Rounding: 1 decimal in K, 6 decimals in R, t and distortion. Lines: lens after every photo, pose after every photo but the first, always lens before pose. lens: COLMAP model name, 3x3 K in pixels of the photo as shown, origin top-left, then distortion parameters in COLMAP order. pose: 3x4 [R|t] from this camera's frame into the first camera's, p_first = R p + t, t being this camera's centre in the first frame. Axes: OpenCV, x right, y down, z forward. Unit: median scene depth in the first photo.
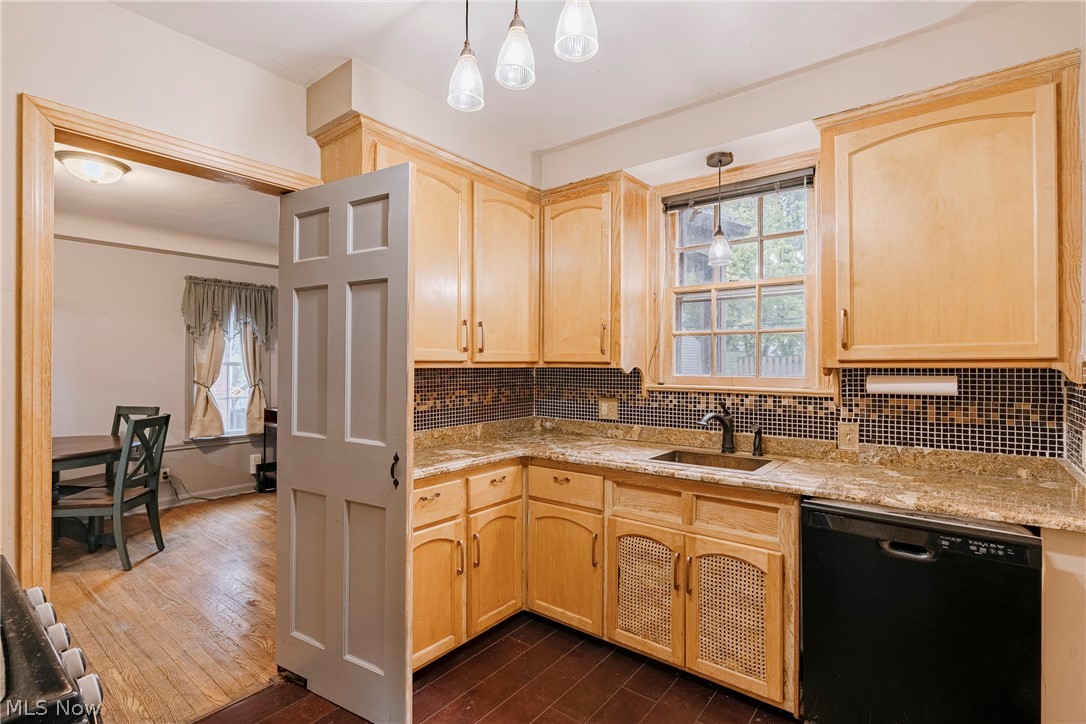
lens RADIAL K [[511.1, 0, 547.1], [0, 511.1, 364.2], [0, 0, 1]] dist [-0.008360, 0.001223]
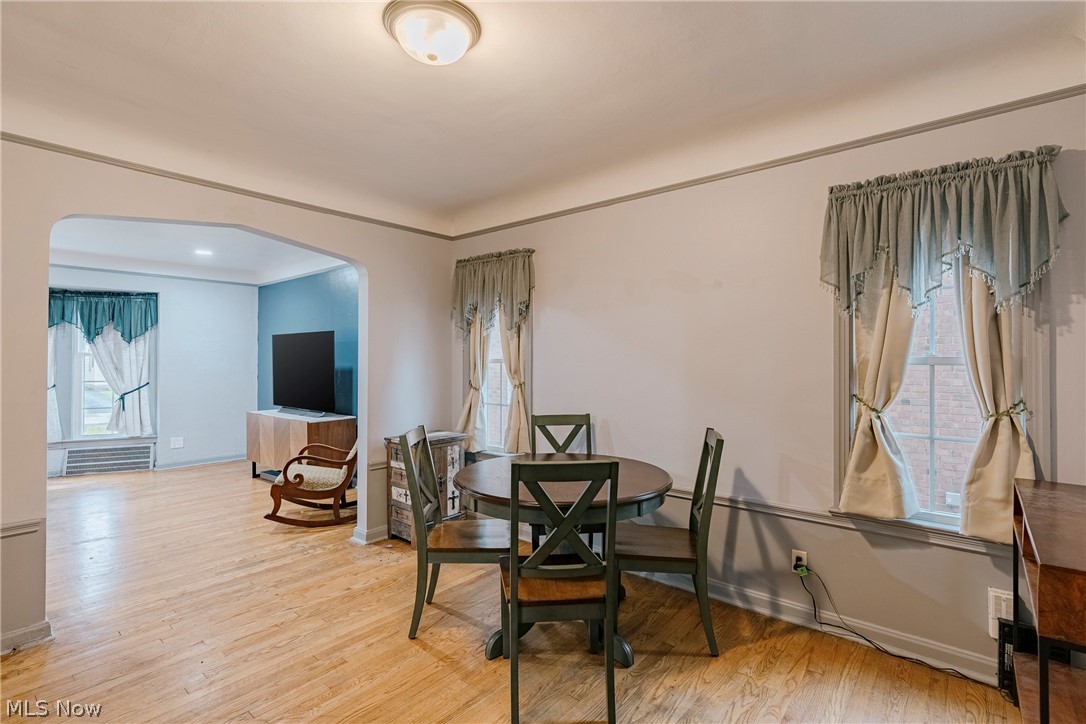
lens RADIAL K [[511.1, 0, 543.2], [0, 511.1, 354.7], [0, 0, 1]] dist [-0.008360, 0.001223]
pose [[-0.034857, -0.011242, -0.999329, -0.175931], [-0.001309, 0.999936, -0.011203, -0.000368], [0.999391, 0.000917, -0.034870, 0.694937]]
